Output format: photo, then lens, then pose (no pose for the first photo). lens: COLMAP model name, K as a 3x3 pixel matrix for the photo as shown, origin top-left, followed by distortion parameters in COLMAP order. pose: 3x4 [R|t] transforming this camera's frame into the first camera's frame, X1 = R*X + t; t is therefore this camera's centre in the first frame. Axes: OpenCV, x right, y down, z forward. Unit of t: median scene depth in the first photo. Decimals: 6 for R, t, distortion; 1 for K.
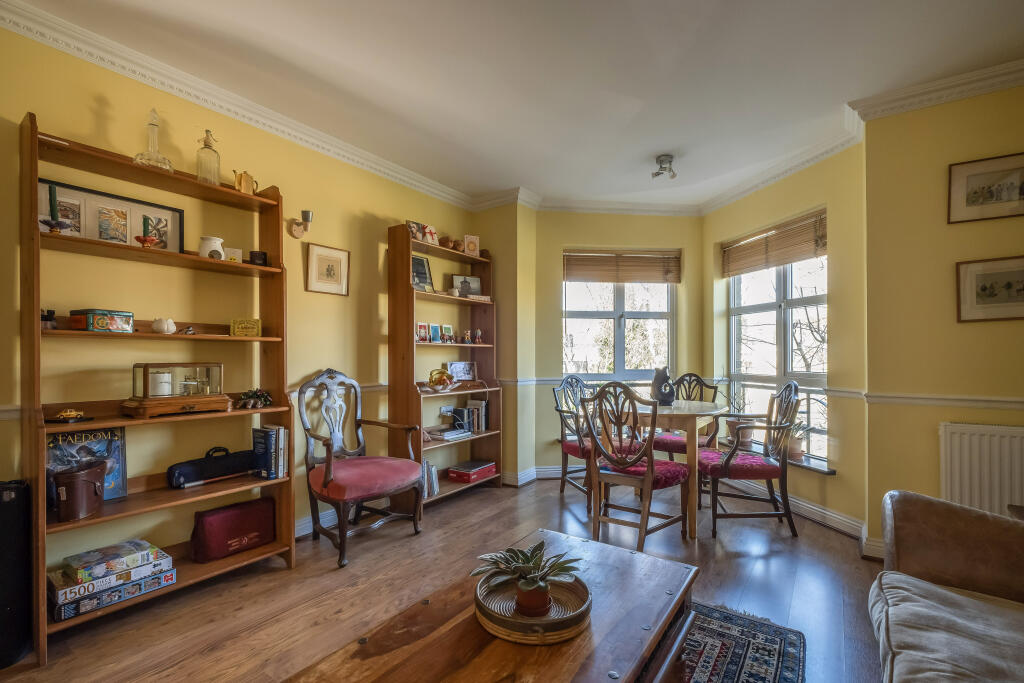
lens RADIAL K [[476.7, 0, 512.0], [0, 476.7, 341.5], [0, 0, 1]] dist [-0.000122, 0.000083]
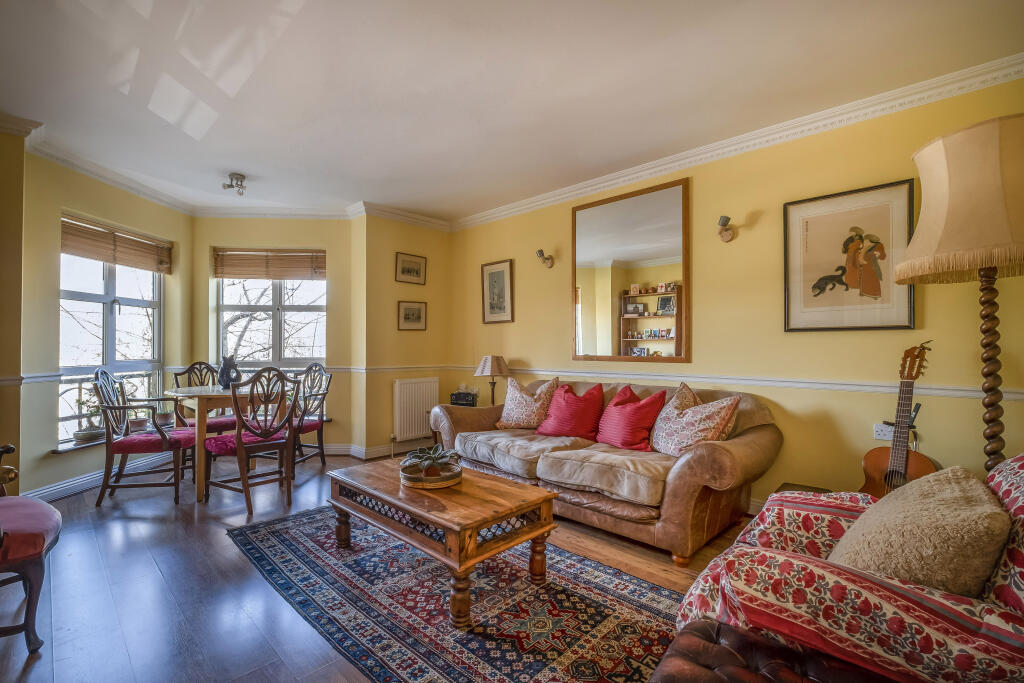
lens RADIAL K [[442.0, 0, 512.0], [0, 442.0, 341.5], [0, 0, 1]] dist [-0.000600, -0.000086]
pose [[0.161902, 0.015297, 0.986688, -0.501125], [-0.038040, 0.999233, -0.009249, 0.002143], [-0.986073, -0.036036, 0.162359, 0.121323]]
